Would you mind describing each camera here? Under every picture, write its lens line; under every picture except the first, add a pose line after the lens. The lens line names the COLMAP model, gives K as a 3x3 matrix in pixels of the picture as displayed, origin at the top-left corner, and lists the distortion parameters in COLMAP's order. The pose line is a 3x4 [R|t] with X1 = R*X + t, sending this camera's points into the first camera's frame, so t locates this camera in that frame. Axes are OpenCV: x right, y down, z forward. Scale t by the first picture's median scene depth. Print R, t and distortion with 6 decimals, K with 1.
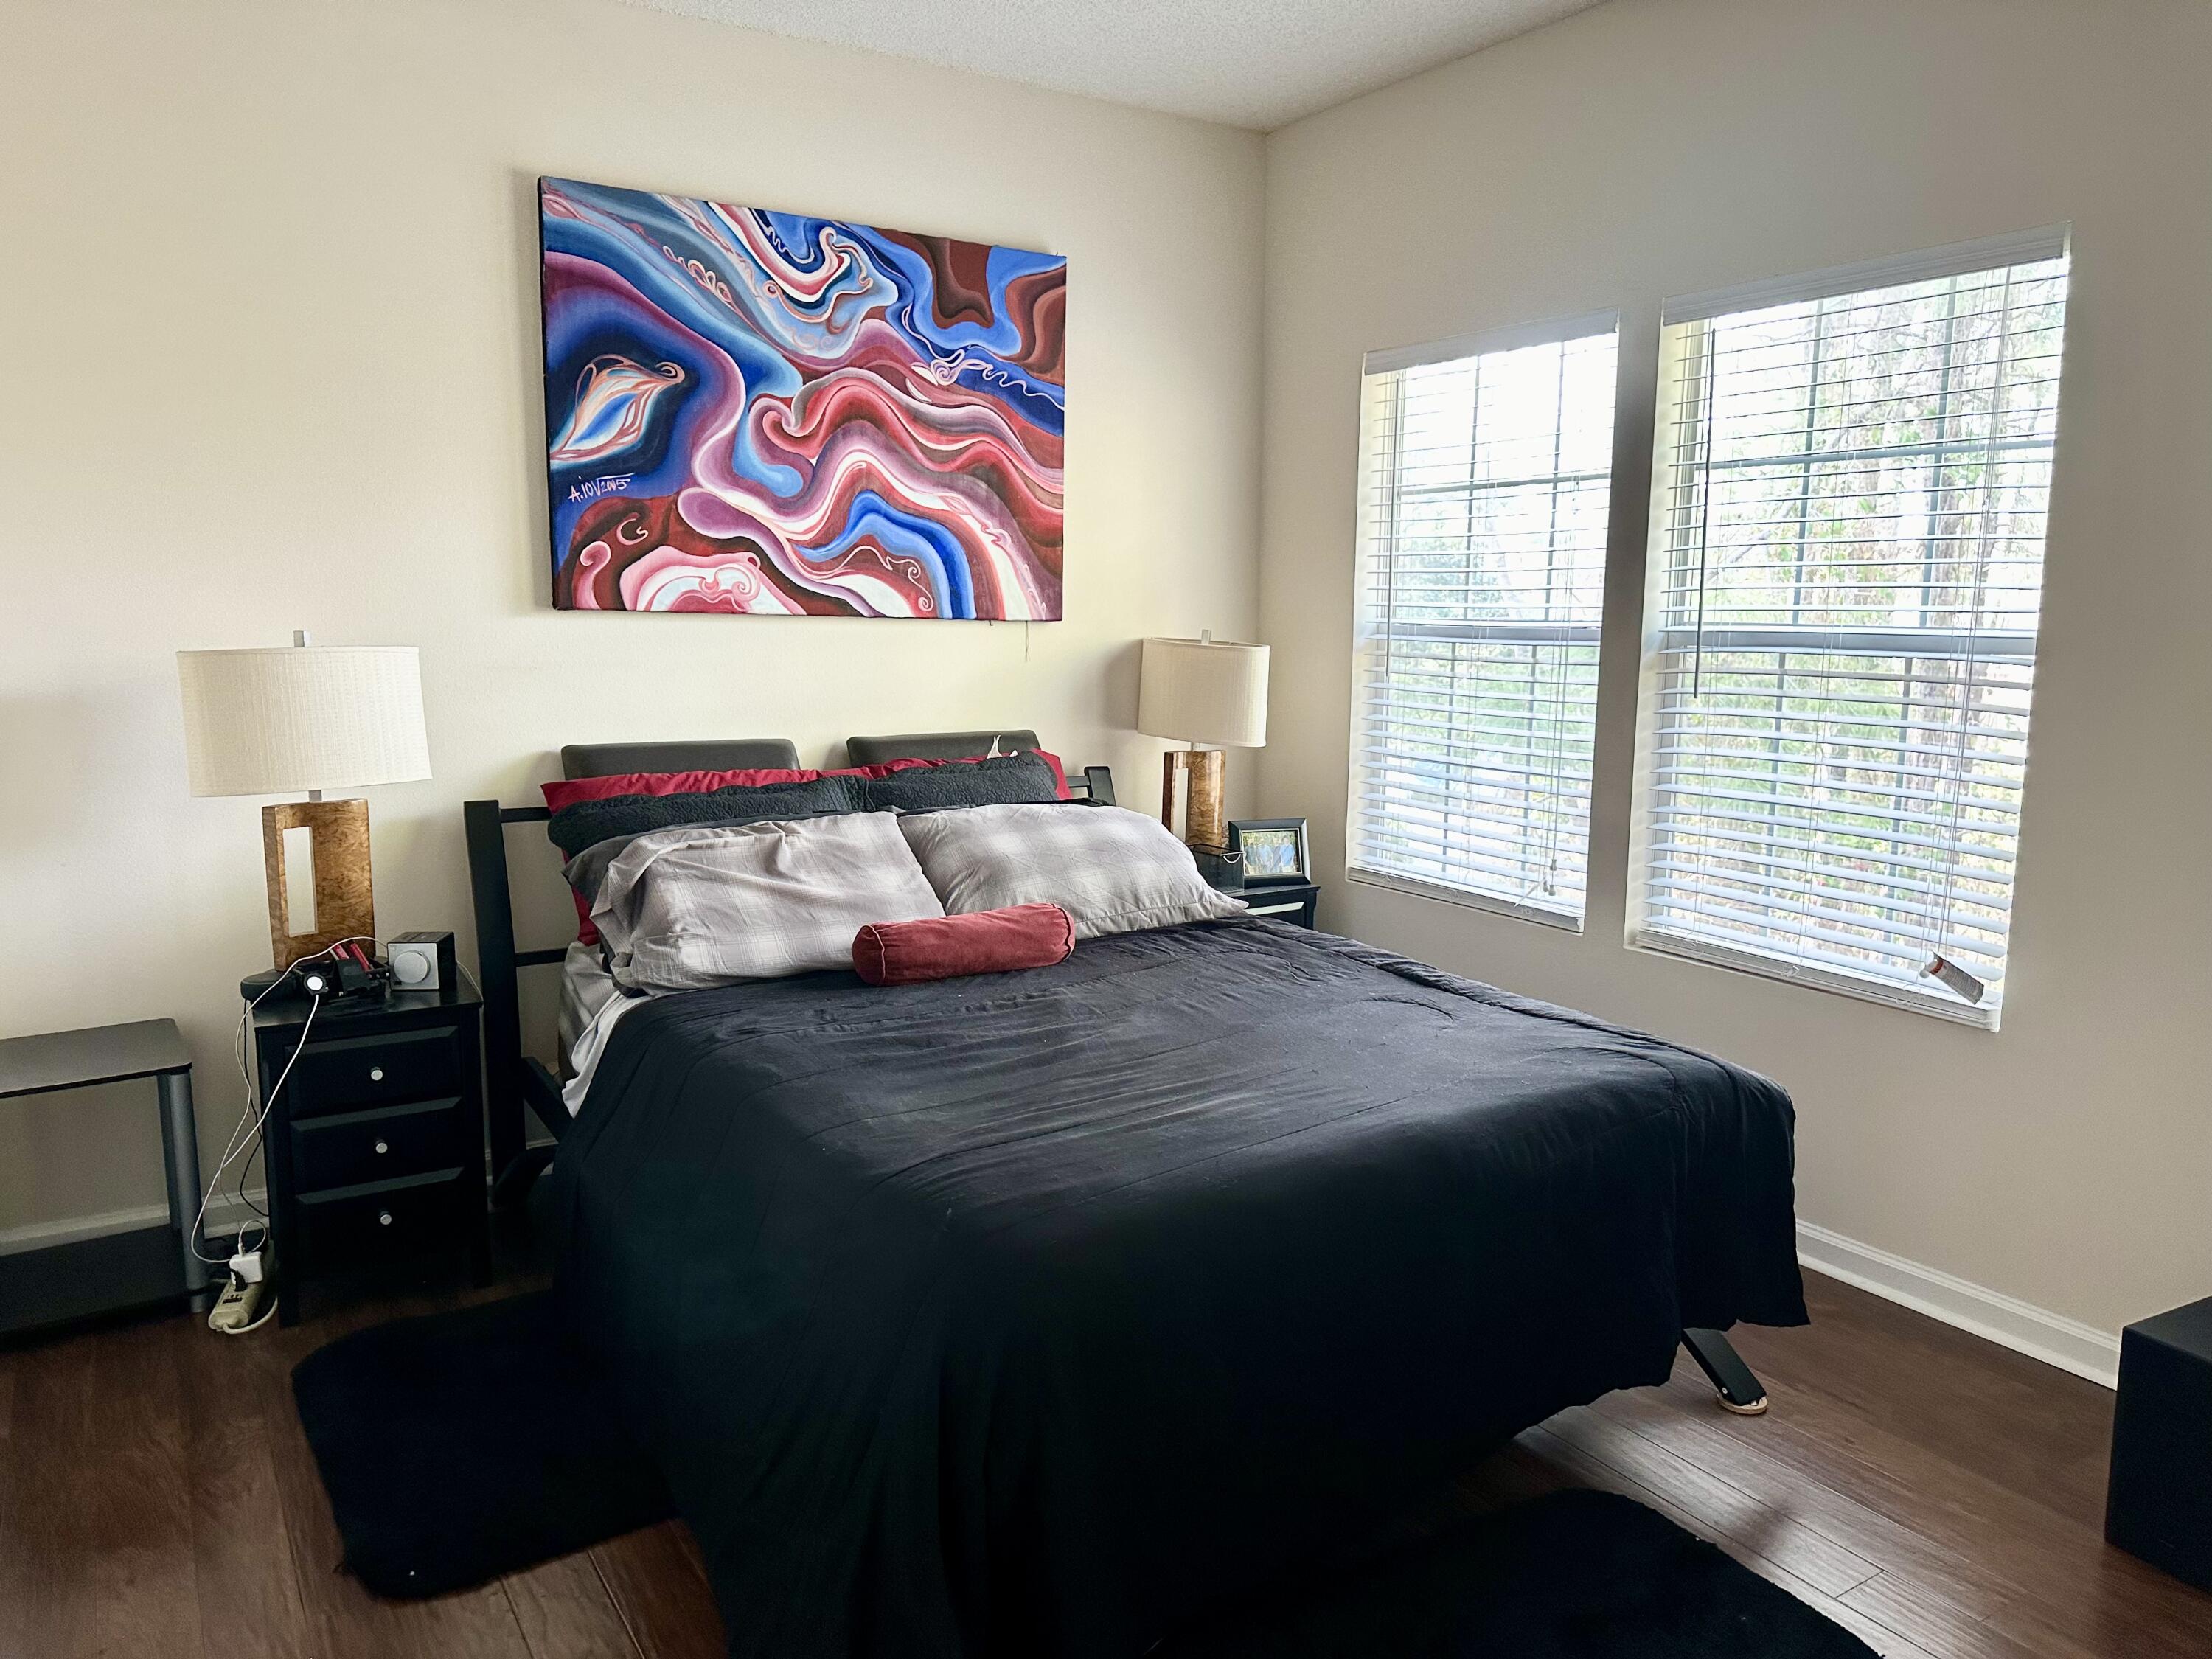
lens RADIAL K [[1552.0, 0, 1100.8], [0, 1552.0, 836.9], [0, 0, 1]] dist [0.057349, -0.077253]
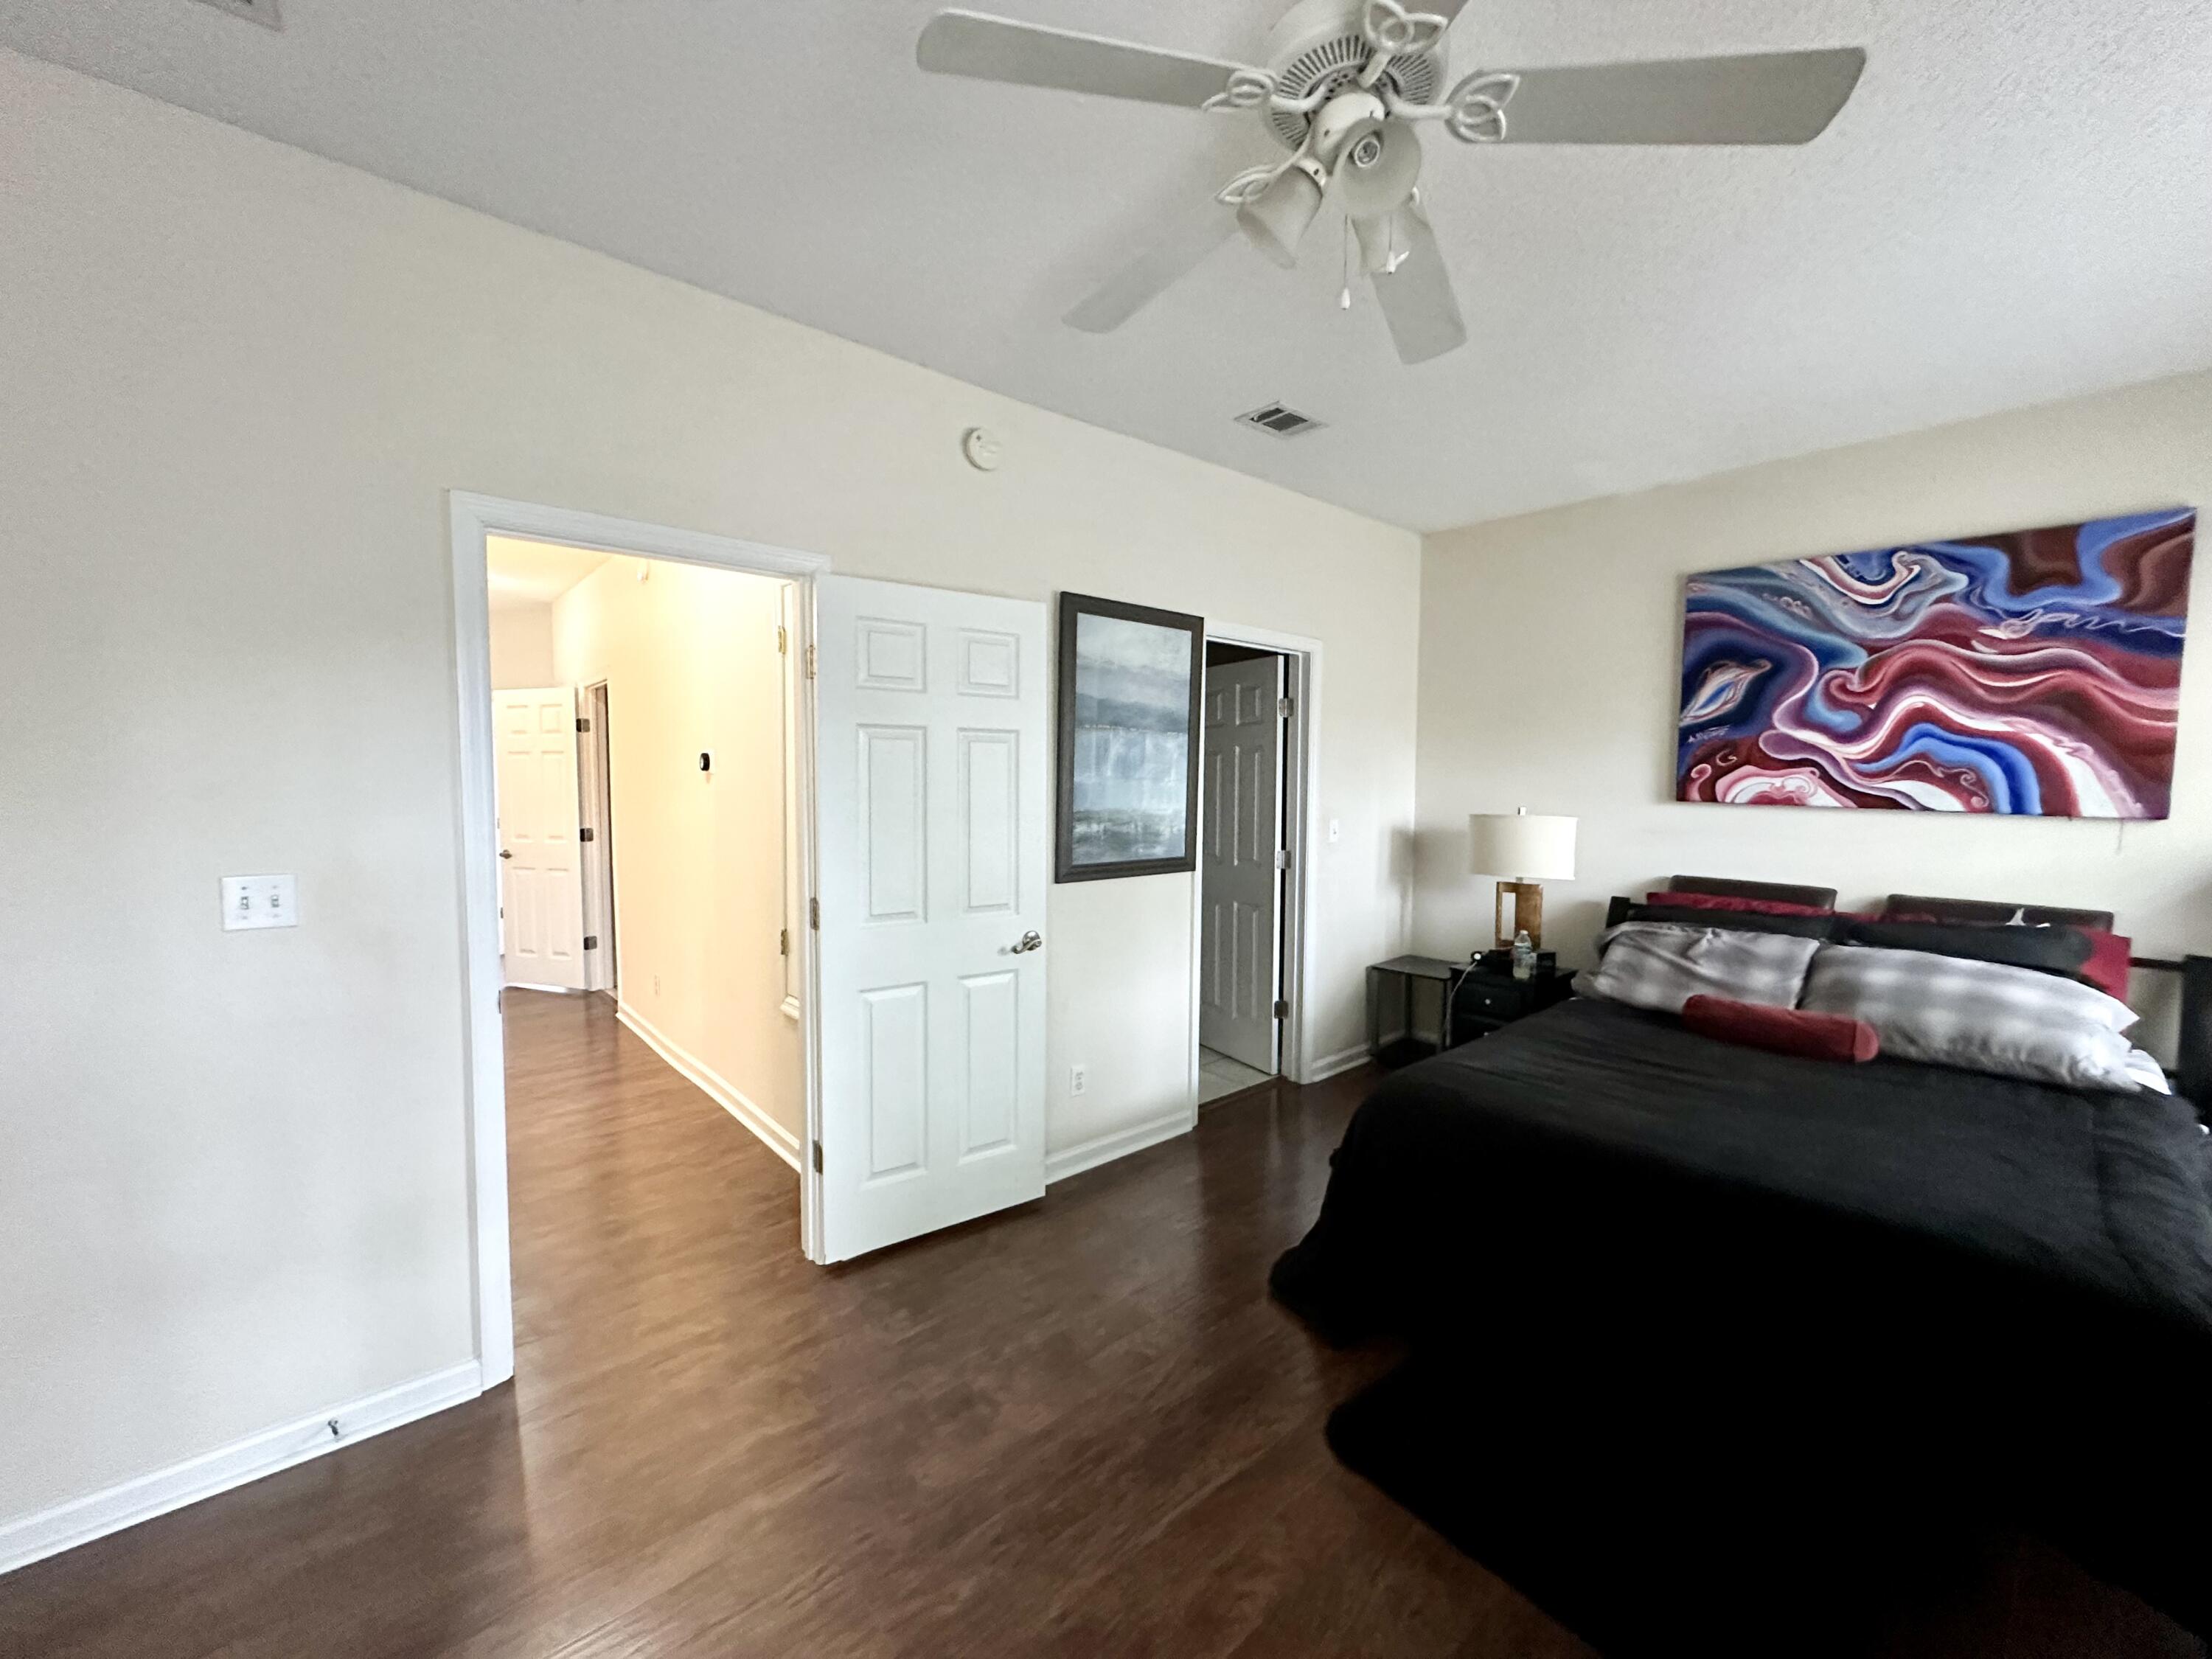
lens RADIAL K [[886.0, 0, 1103.1], [0, 886.0, 823.0], [0, 0, 1]] dist [-0.003724, 0.000697]
pose [[0.157909, 0.044442, -0.986453, 0.543180], [-0.158279, 0.987209, 0.019139, -0.030703], [0.974686, 0.153113, 0.162923, 0.162528]]
